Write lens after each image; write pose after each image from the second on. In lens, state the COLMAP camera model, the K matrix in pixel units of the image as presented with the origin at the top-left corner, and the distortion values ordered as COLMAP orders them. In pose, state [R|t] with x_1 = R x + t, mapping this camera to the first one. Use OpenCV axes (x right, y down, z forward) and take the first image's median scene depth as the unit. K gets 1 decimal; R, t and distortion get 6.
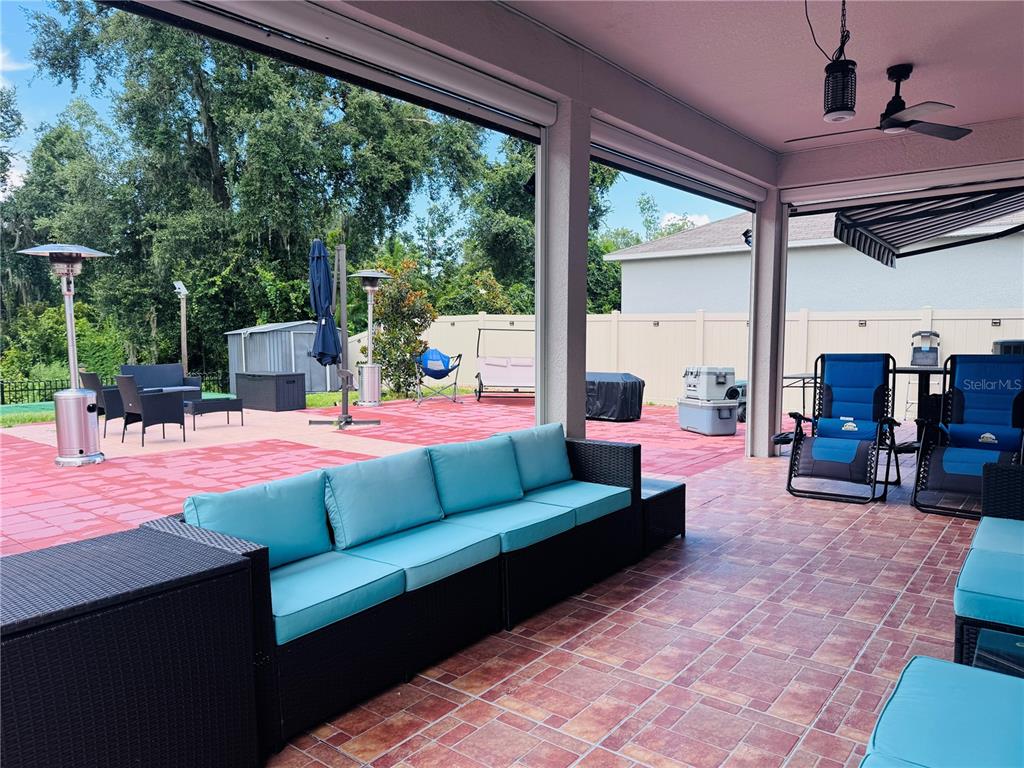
lens RADIAL K [[726.5, 0, 512.0], [0, 726.5, 384.0], [0, 0, 1]] dist [0.050346, -0.000547]
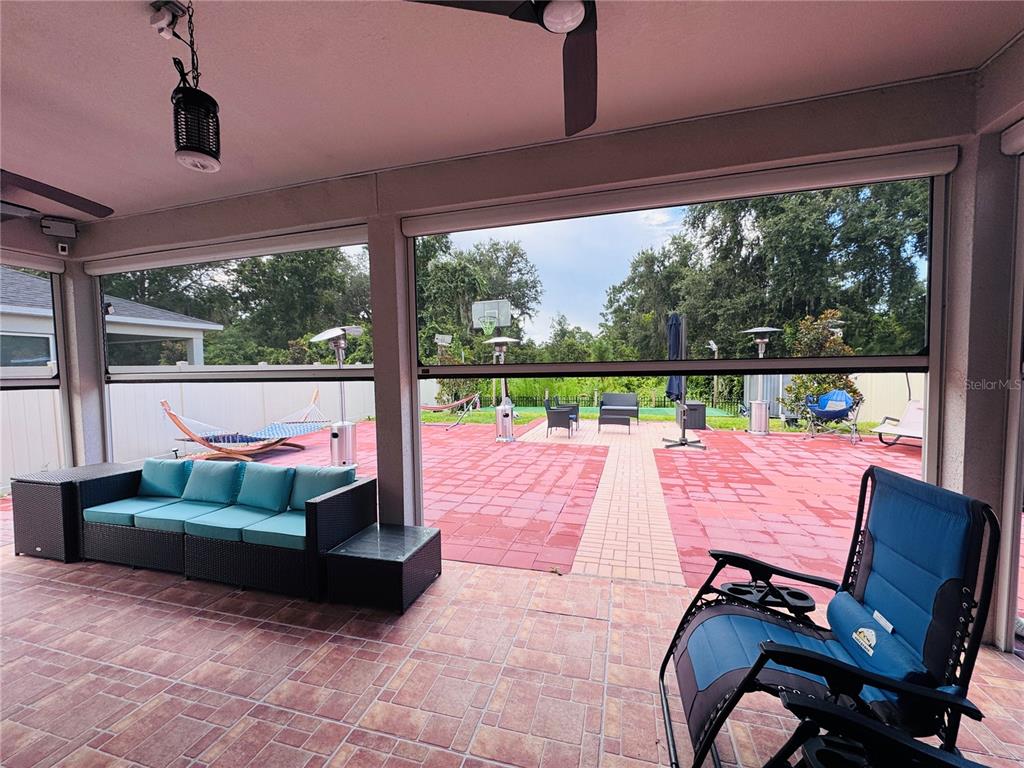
lens RADIAL K [[407.8, 0, 512.0], [0, 407.8, 384.0], [0, 0, 1]] dist [0.000107, -0.000018]
pose [[0.381977, 0.036582, -0.923447, 0.822932], [-0.057279, 0.998232, 0.015852, -0.122906], [0.922395, 0.046839, 0.383398, 0.953546]]
